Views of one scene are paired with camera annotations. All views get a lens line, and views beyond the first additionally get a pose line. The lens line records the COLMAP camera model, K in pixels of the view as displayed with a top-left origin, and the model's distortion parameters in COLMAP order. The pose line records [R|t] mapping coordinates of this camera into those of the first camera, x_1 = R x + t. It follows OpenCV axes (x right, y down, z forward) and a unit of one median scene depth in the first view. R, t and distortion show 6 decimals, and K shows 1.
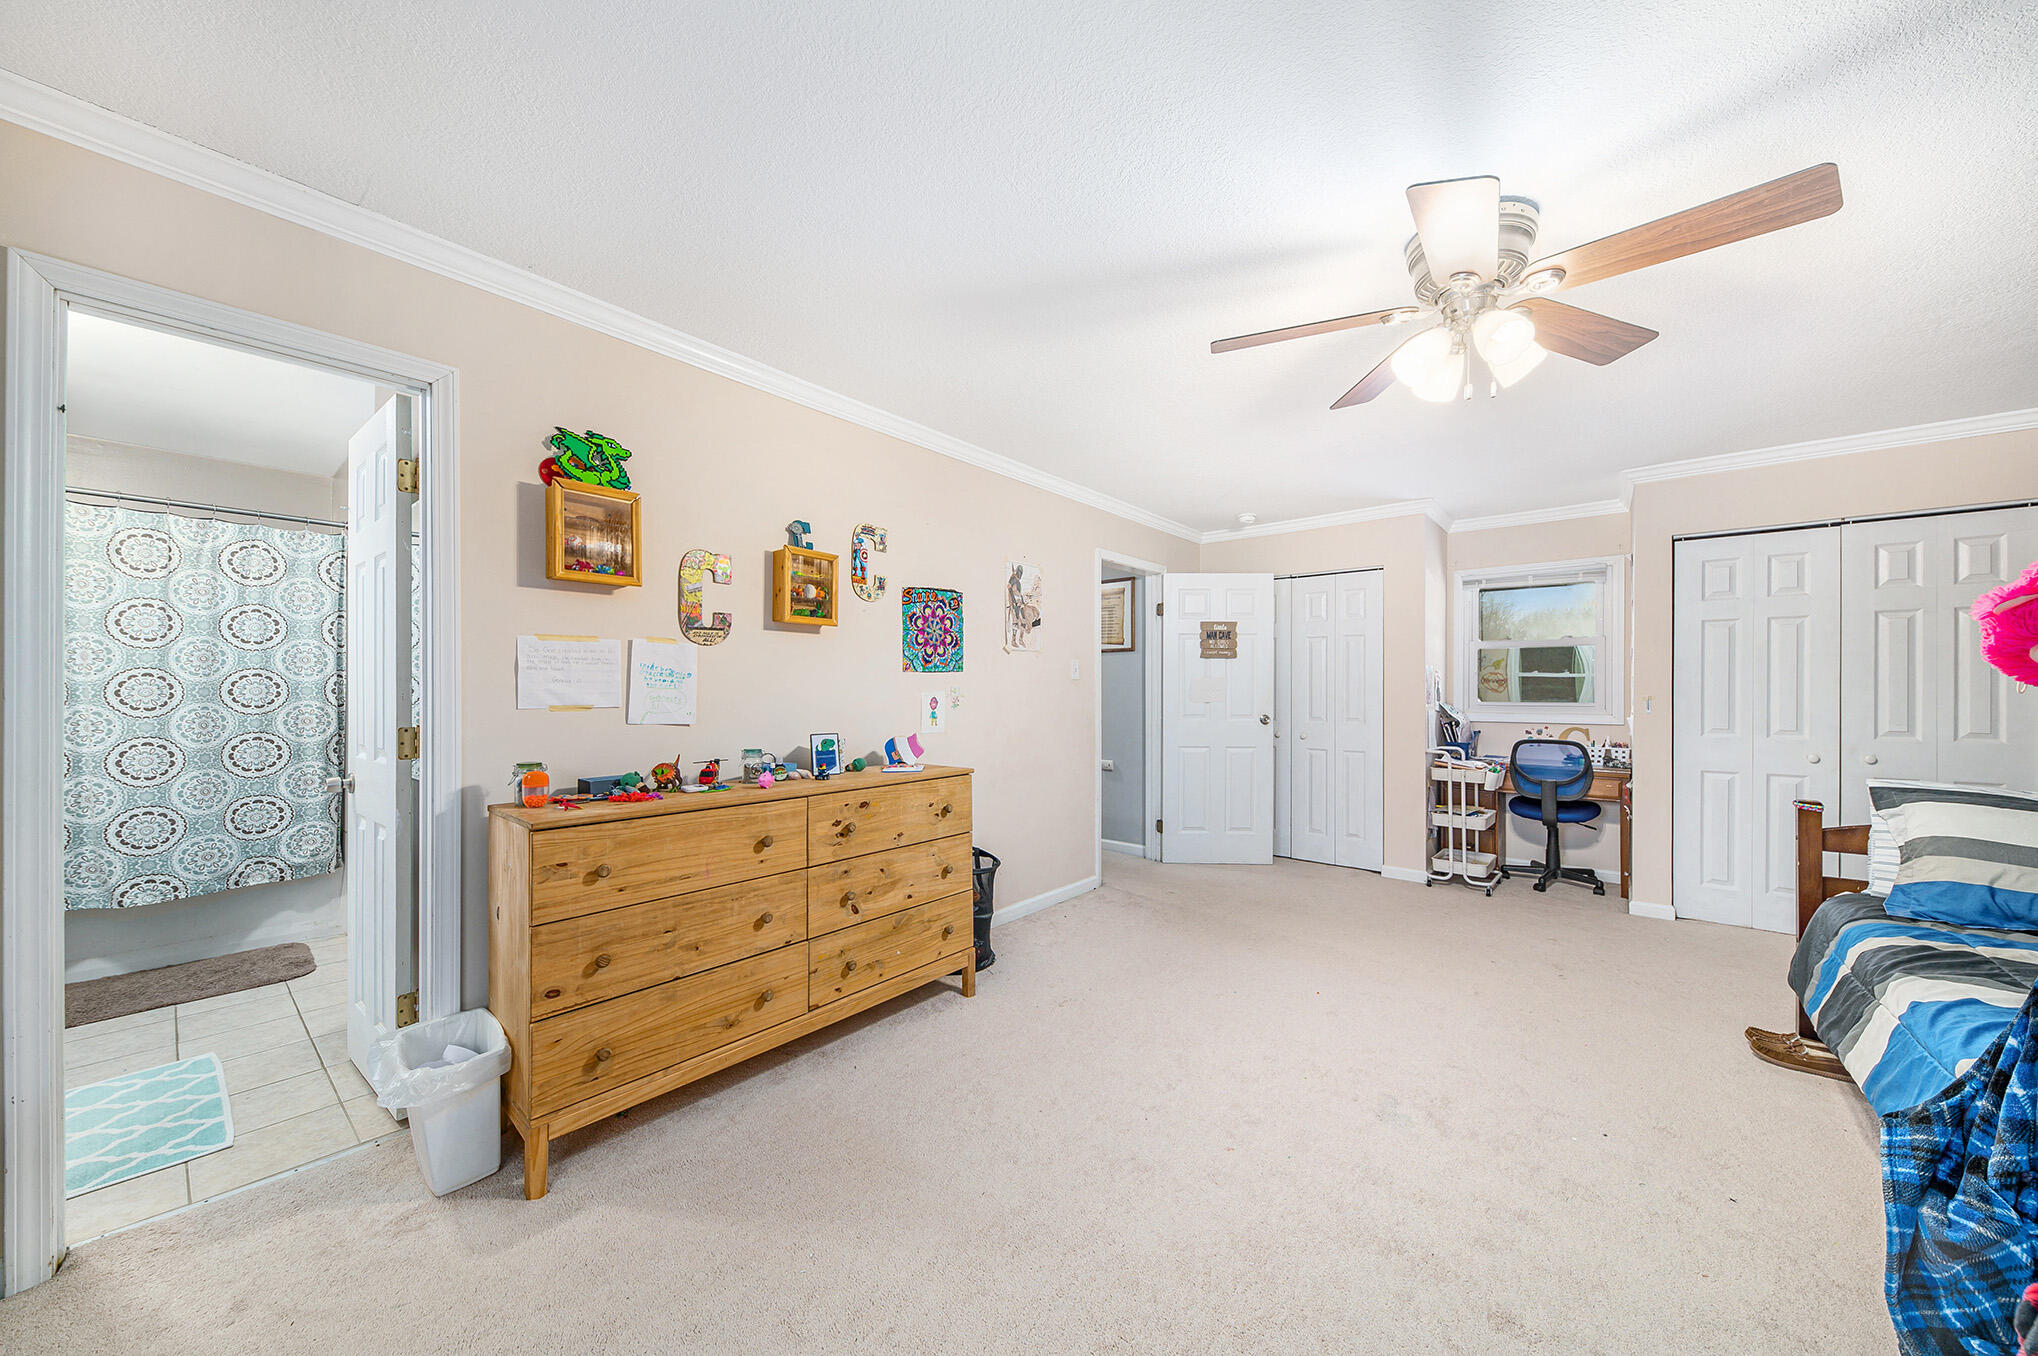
lens RADIAL K [[721.0, 0, 1004.0], [0, 721.0, 687.8], [0, 0, 1]] dist [0.004993, -0.000319]
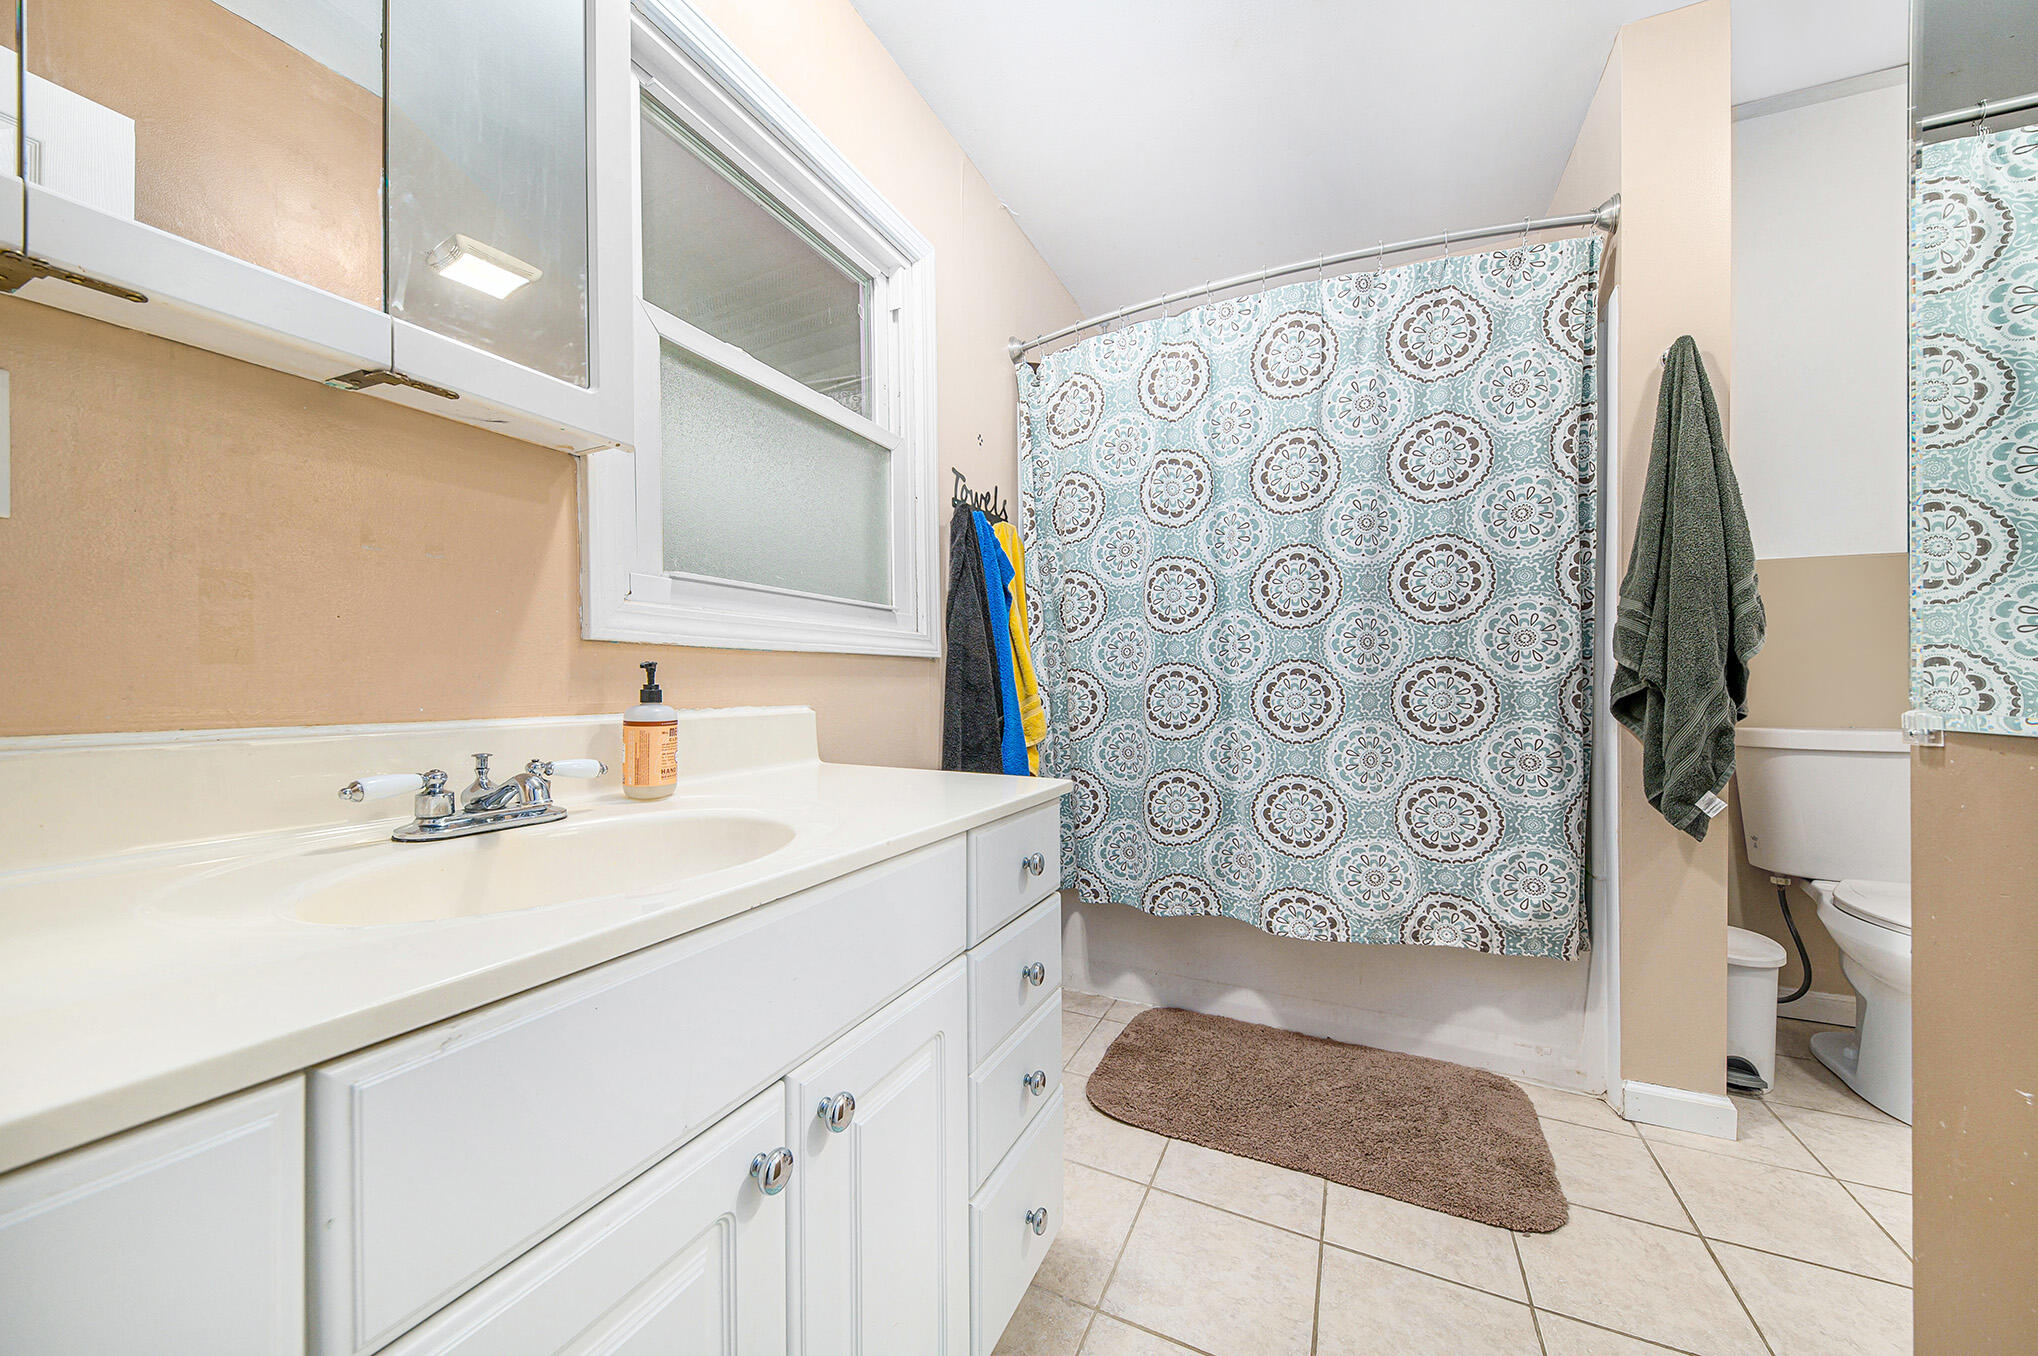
lens RADIAL K [[721.0, 0, 1009.2], [0, 721.0, 686.5], [0, 0, 1]] dist [0.004993, -0.000319]
pose [[0.256442, 0.000151, -0.966560, -0.598025], [0.005324, 0.999985, 0.001569, 0.078623], [0.966545, -0.005548, 0.256437, 0.554369]]
